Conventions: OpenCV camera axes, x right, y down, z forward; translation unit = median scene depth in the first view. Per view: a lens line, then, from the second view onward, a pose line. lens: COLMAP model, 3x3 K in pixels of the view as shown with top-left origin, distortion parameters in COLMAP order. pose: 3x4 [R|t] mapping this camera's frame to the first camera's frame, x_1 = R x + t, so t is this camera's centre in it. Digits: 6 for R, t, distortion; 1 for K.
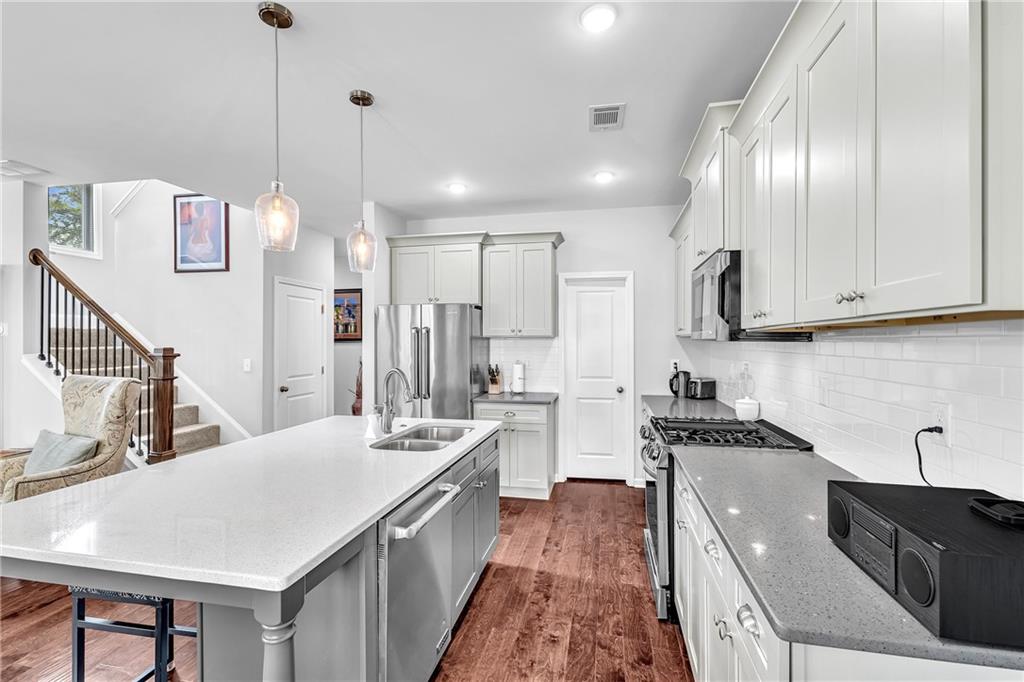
lens RADIAL K [[443.5, 0, 512.6], [0, 443.5, 343.0], [0, 0, 1]] dist [0.013497, -0.004022]
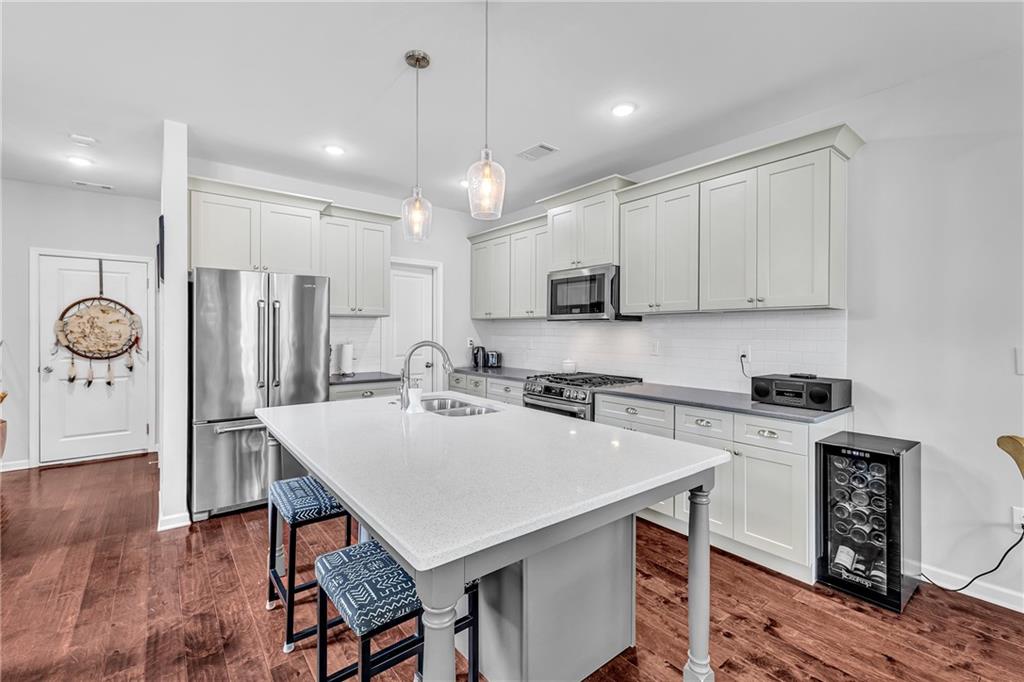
lens RADIAL K [[443.5, 0, 508.9], [0, 443.5, 330.9], [0, 0, 1]] dist [0.013497, -0.004022]
pose [[0.638066, 0.004208, 0.769970, -0.612369], [-0.001995, 0.999991, -0.003811, 0.026019], [-0.769979, 0.000896, 0.638069, 0.145554]]
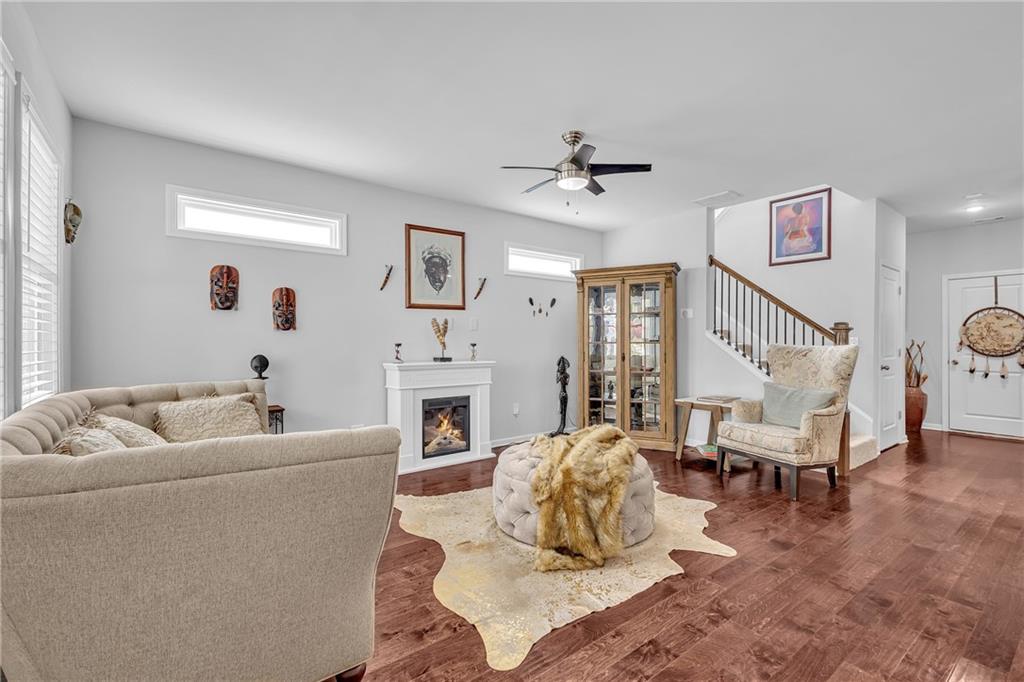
lens RADIAL K [[443.5, 0, 517.4], [0, 443.5, 342.3], [0, 0, 1]] dist [0.013497, -0.004022]
pose [[0.756850, 0.006573, -0.653556, -0.618497], [-0.008180, 0.999966, 0.000585, 0.065351], [0.653538, 0.004903, 0.756878, -0.439652]]
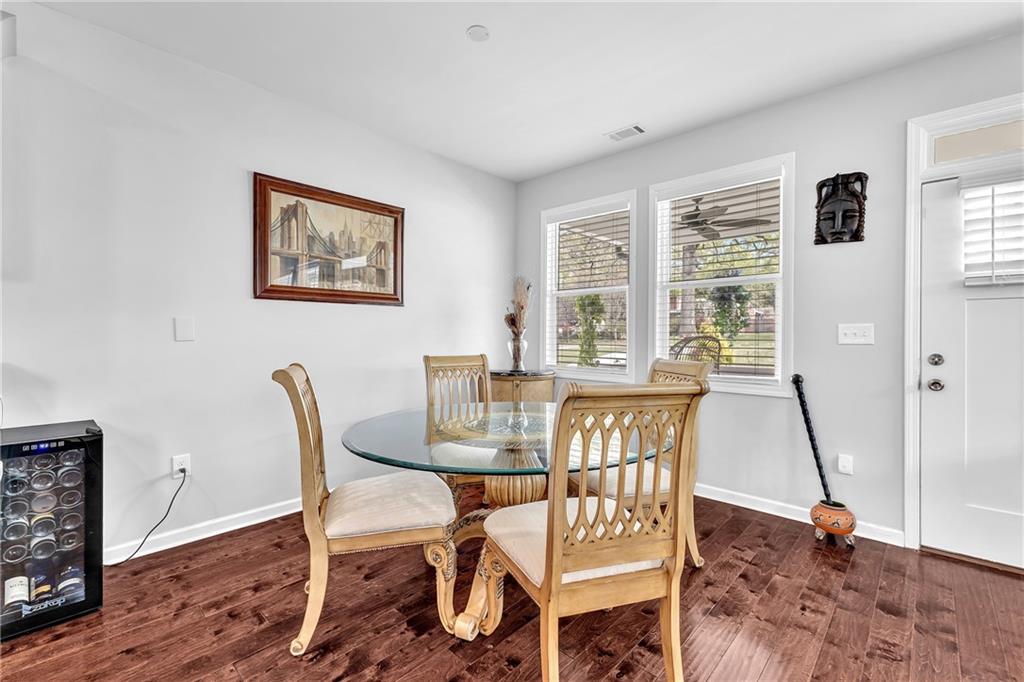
lens RADIAL K [[443.5, 0, 521.1], [0, 443.5, 334.3], [0, 0, 1]] dist [0.013497, -0.004022]
pose [[-0.863598, 0.000571, 0.504180, -0.526100], [-0.001245, 0.999994, -0.003265, 0.069950], [-0.504179, -0.003448, -0.863592, 0.323156]]
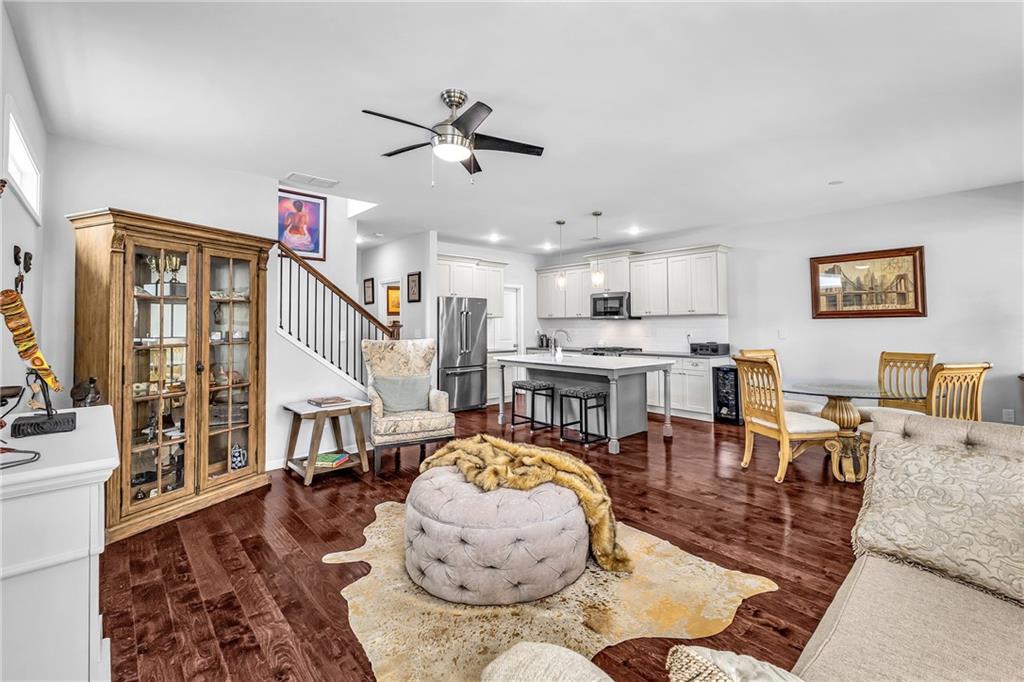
lens RADIAL K [[456.1, 0, 511.3], [0, 456.1, 308.3], [0, 0, 1]] dist [0.013461, -0.000520]
pose [[0.598223, 0.030643, 0.800744, -1.663802], [0.005295, 0.999096, -0.042189, 0.032654], [-0.801312, 0.029479, 0.597520, -0.212272]]
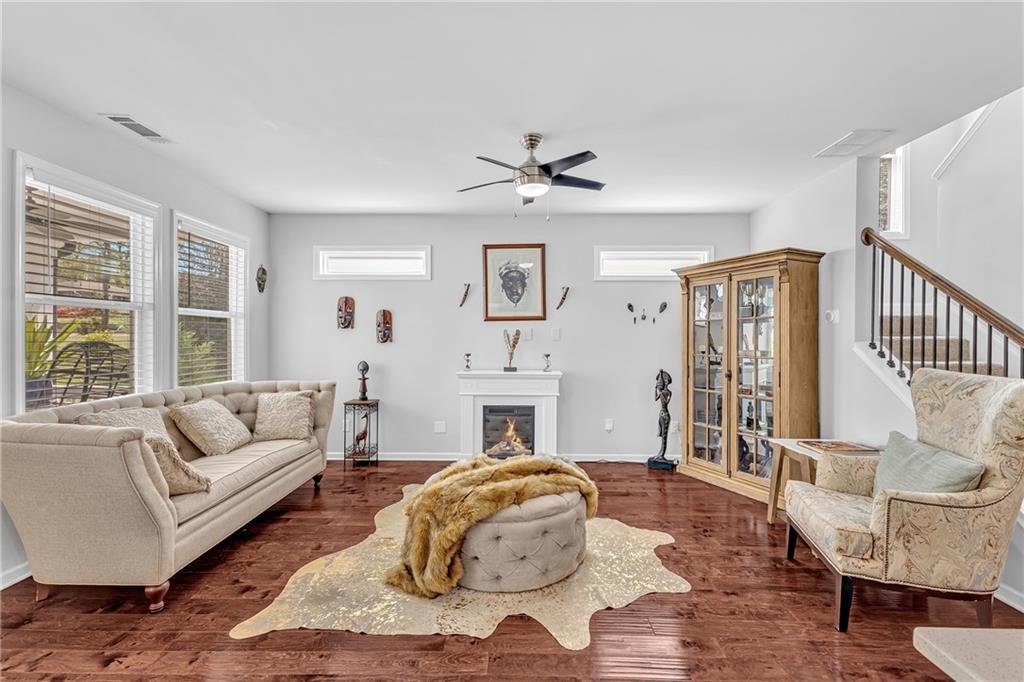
lens RADIAL K [[443.5, 0, 519.0], [0, 443.5, 337.9], [0, 0, 1]] dist [0.013497, -0.004022]
pose [[0.196585, 0.006620, -0.980464, -0.309345], [-0.009349, 0.999944, 0.004877, 0.018039], [0.980442, 0.008207, 0.196636, 0.124027]]
